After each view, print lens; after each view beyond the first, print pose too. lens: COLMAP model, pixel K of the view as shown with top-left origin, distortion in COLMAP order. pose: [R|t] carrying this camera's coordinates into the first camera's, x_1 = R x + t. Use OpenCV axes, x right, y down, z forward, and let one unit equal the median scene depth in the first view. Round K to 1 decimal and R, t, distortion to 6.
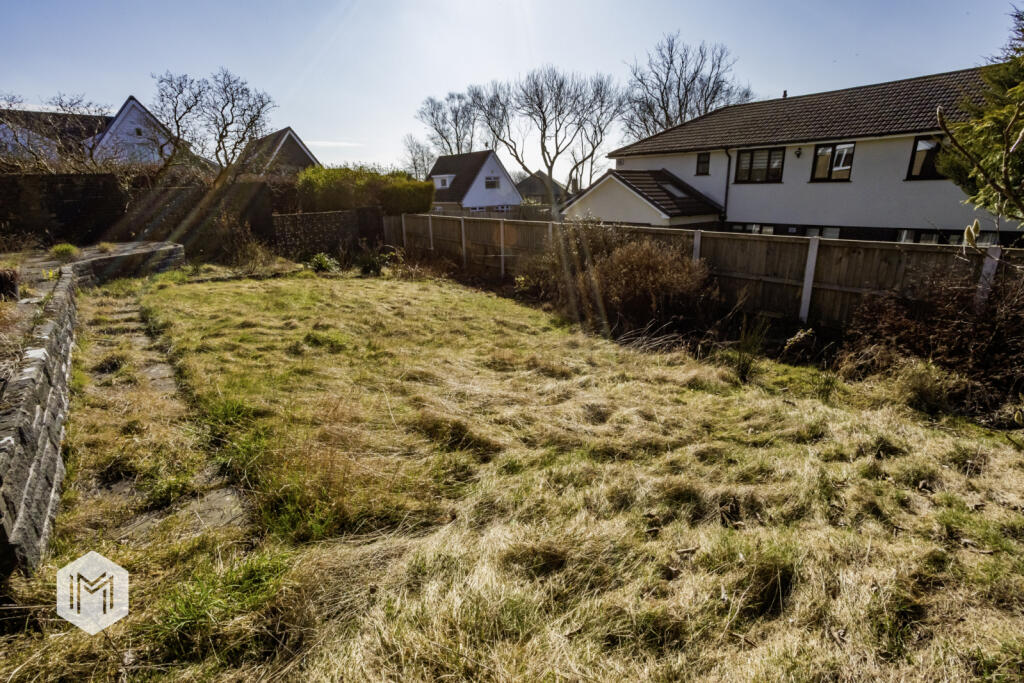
lens RADIAL K [[480.1, 0, 513.4], [0, 480.1, 342.1], [0, 0, 1]] dist [-0.001478, 0.000765]
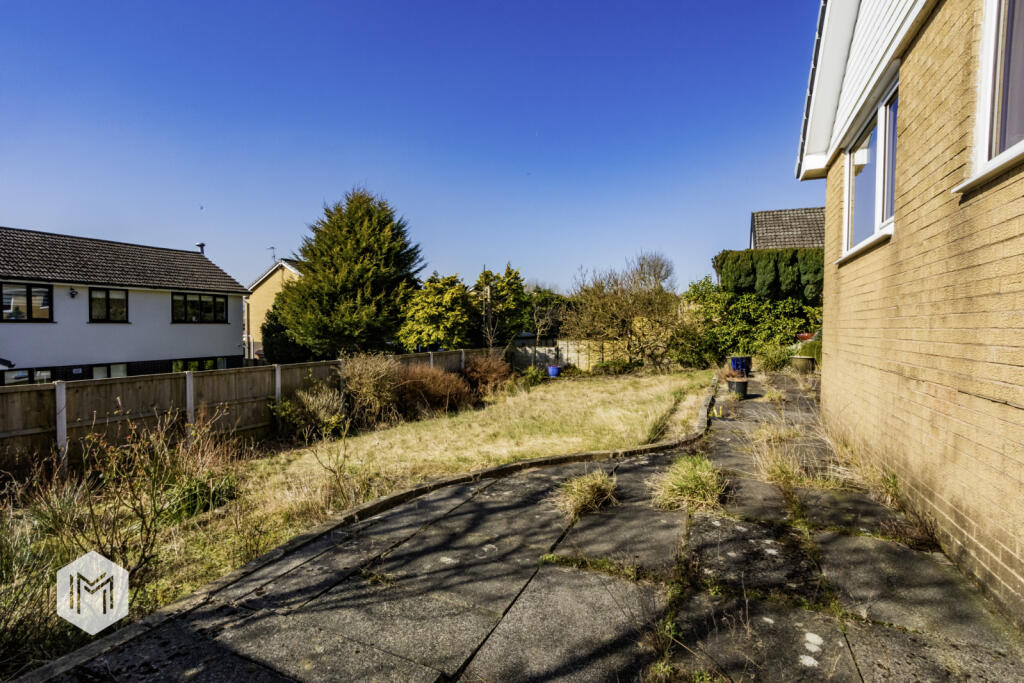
lens RADIAL K [[480.1, 0, 511.6], [0, 480.1, 339.8], [0, 0, 1]] dist [-0.001478, 0.000765]
pose [[-0.332500, -0.032478, 0.942544, -0.605348], [0.253895, 0.959427, 0.122626, -0.204478], [-0.908285, 0.280081, -0.310763, 0.538720]]
